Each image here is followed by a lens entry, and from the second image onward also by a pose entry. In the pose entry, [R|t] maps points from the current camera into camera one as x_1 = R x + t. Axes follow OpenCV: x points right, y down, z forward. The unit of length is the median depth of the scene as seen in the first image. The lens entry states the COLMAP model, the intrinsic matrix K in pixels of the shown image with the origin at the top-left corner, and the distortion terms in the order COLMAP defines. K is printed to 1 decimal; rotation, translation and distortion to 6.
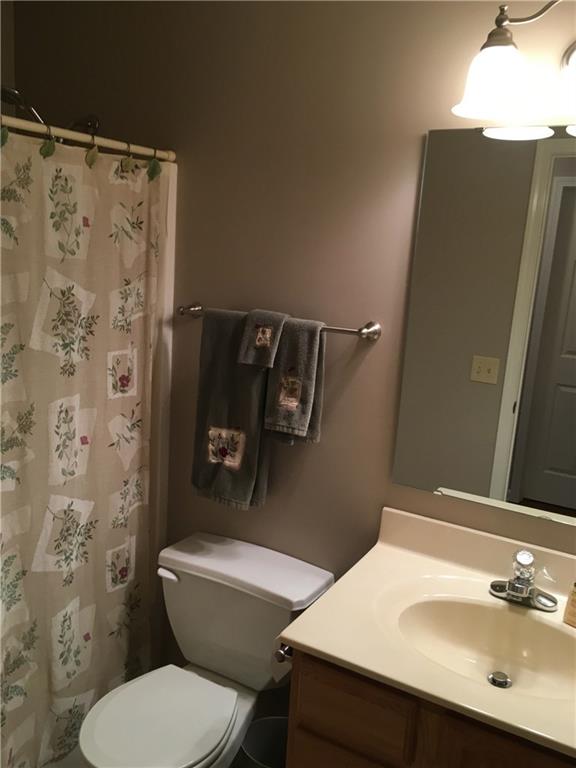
lens RADIAL K [[653.8, 0, 290.9], [0, 653.8, 383.9], [0, 0, 1]] dist [0.075666, -0.101758]
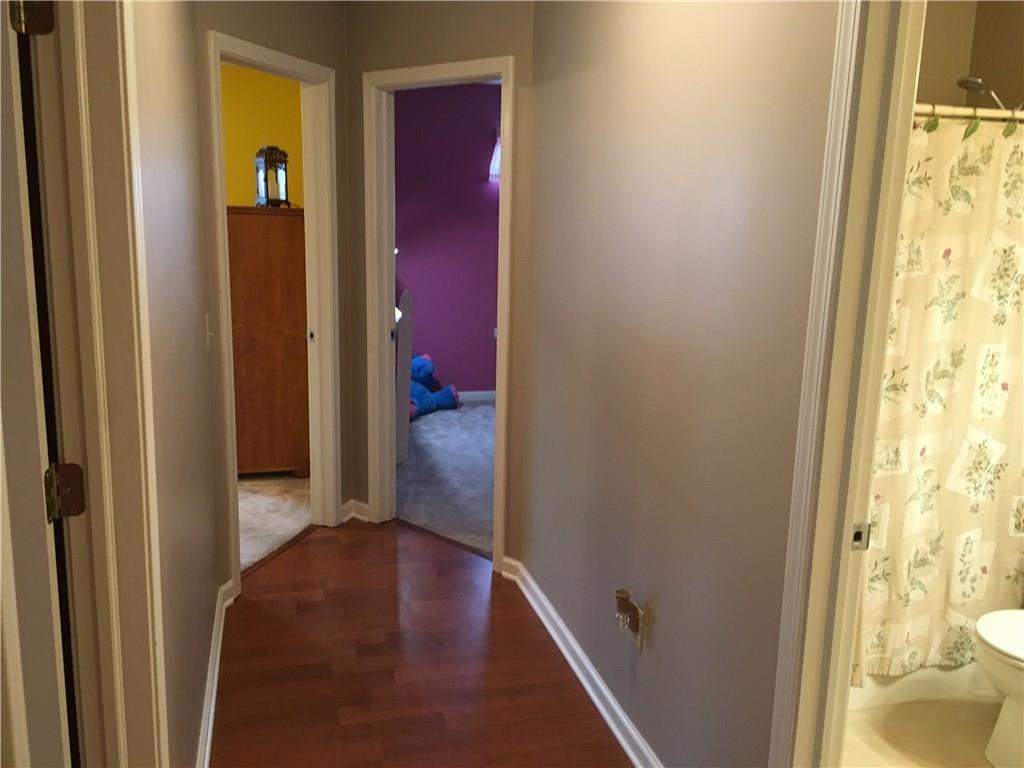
lens RADIAL K [[871.7, 0, 515.8], [0, 871.7, 388.1], [0, 0, 1]] dist [0.075666, -0.101758]
pose [[0.717736, 0.093878, -0.689958, 0.126907], [-0.118521, 0.992881, 0.011803, 0.178795], [0.686155, 0.073303, 0.723753, -0.672721]]
